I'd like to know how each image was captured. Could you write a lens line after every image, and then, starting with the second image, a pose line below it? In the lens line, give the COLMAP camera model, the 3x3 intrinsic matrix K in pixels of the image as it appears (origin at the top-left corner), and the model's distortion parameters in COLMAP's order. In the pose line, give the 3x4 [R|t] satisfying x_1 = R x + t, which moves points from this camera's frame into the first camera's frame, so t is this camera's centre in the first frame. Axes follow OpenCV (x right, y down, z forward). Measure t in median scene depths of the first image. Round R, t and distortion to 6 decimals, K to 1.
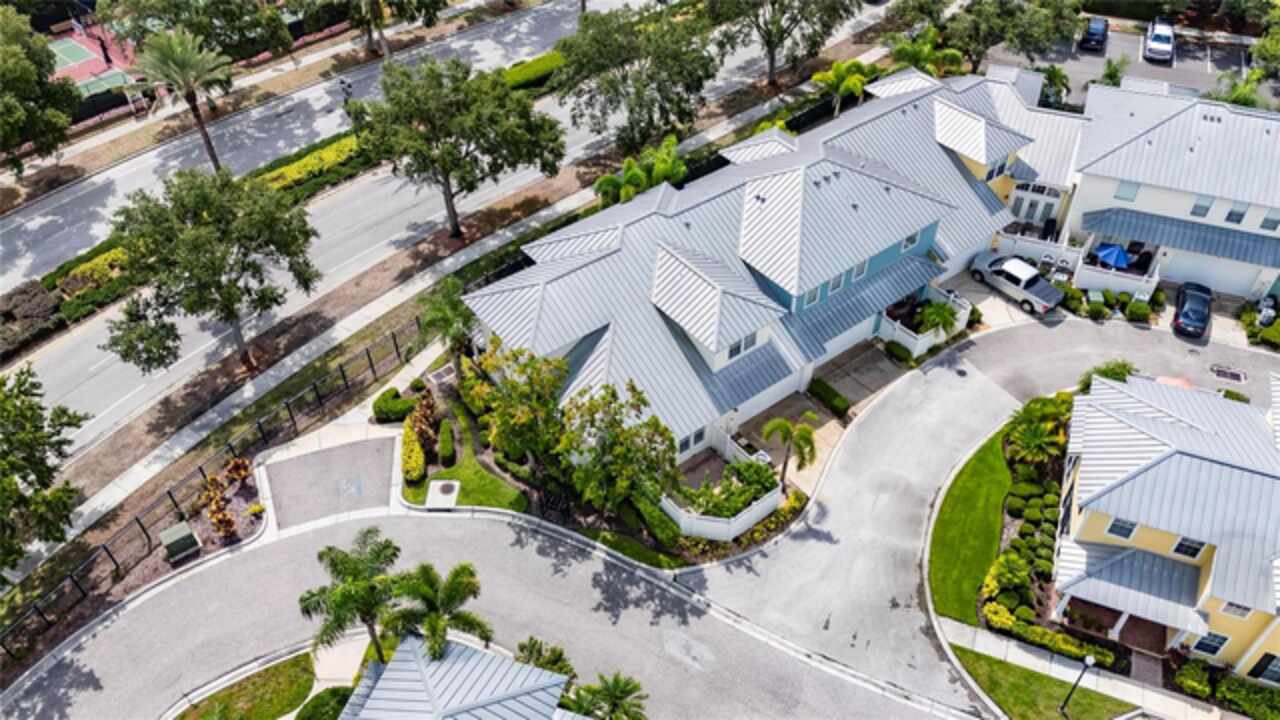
lens RADIAL K [[934.7, 0, 643.7], [0, 934.7, 364.7], [0, 0, 1]] dist [0.067328, -0.063559]
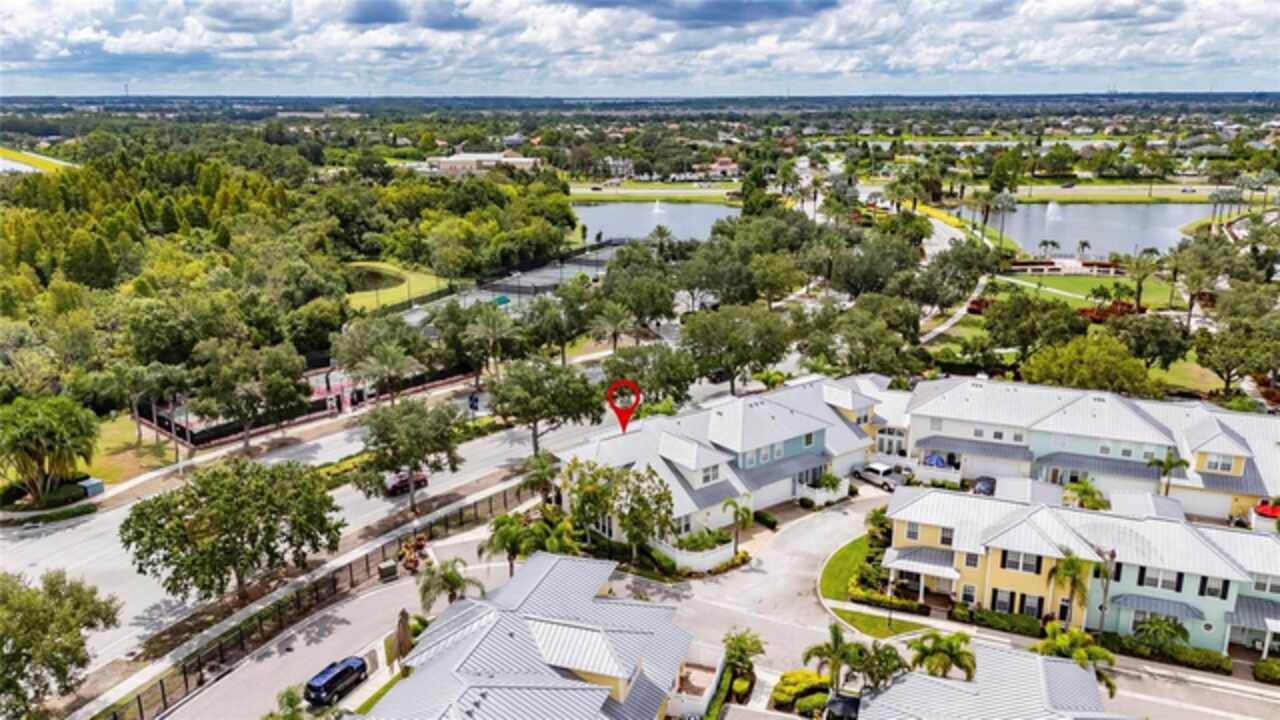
lens RADIAL K [[934.7, 0, 643.7], [0, 934.7, 364.7], [0, 0, 1]] dist [0.067328, -0.063559]
pose [[0.999995, 0.001507, -0.002810, -0.015390], [-0.002655, 0.881458, -0.472254, 0.598240], [0.001765, 0.472259, 0.881458, -0.625612]]
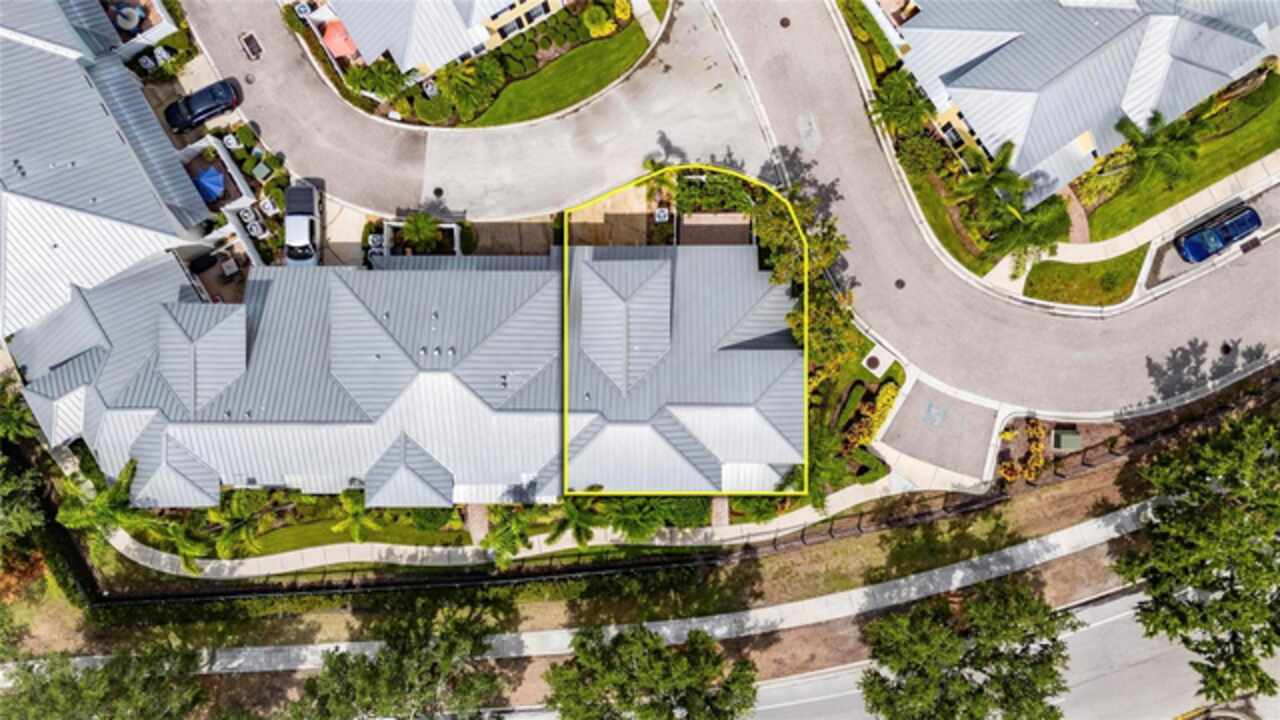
lens RADIAL K [[934.7, 0, 643.7], [0, 934.7, 364.7], [0, 0, 1]] dist [0.067328, -0.063559]
pose [[-0.790643, -0.611791, 0.024418, -0.004331], [0.442972, -0.544030, 0.712606, -0.831453], [-0.422682, 0.574233, 0.701140, 0.256284]]
